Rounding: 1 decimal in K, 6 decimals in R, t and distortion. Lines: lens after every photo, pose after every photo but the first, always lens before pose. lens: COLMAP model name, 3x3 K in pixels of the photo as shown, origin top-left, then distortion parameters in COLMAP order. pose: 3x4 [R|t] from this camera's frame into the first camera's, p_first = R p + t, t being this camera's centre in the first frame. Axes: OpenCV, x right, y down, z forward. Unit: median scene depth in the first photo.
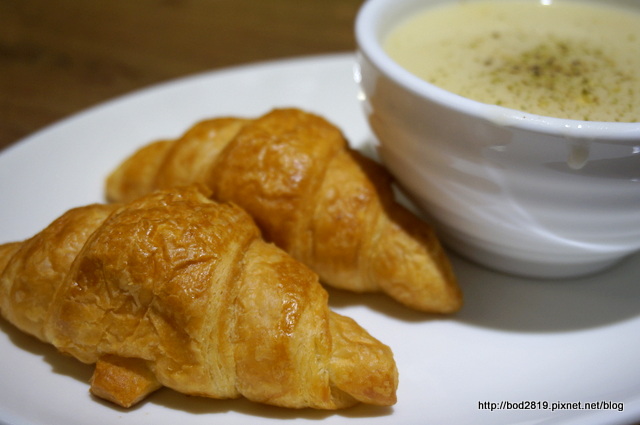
lens RADIAL K [[861.5, 0, 320.0], [0, 861.5, 212.5], [0, 0, 1]] dist [0.077420, -0.020281]
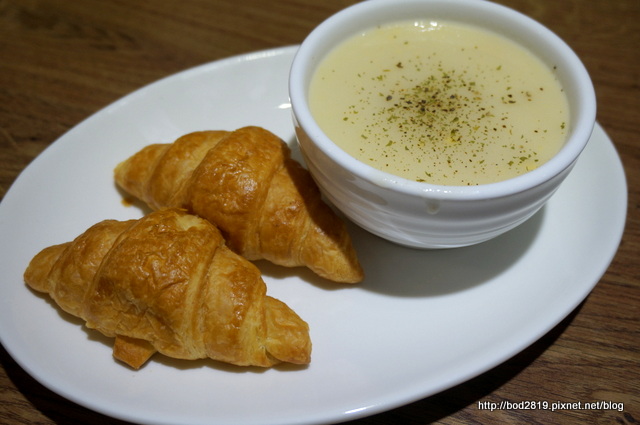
lens RADIAL K [[741.1, 0, 320.0], [0, 741.1, 212.5], [0, 0, 1]] dist [0.004420, 0.026937]
pose [[0.999961, -0.008723, 0.000966, 0.102559], [0.008163, 0.964880, 0.262566, -0.374279], [-0.003223, -0.262548, 0.964914, -0.204692]]
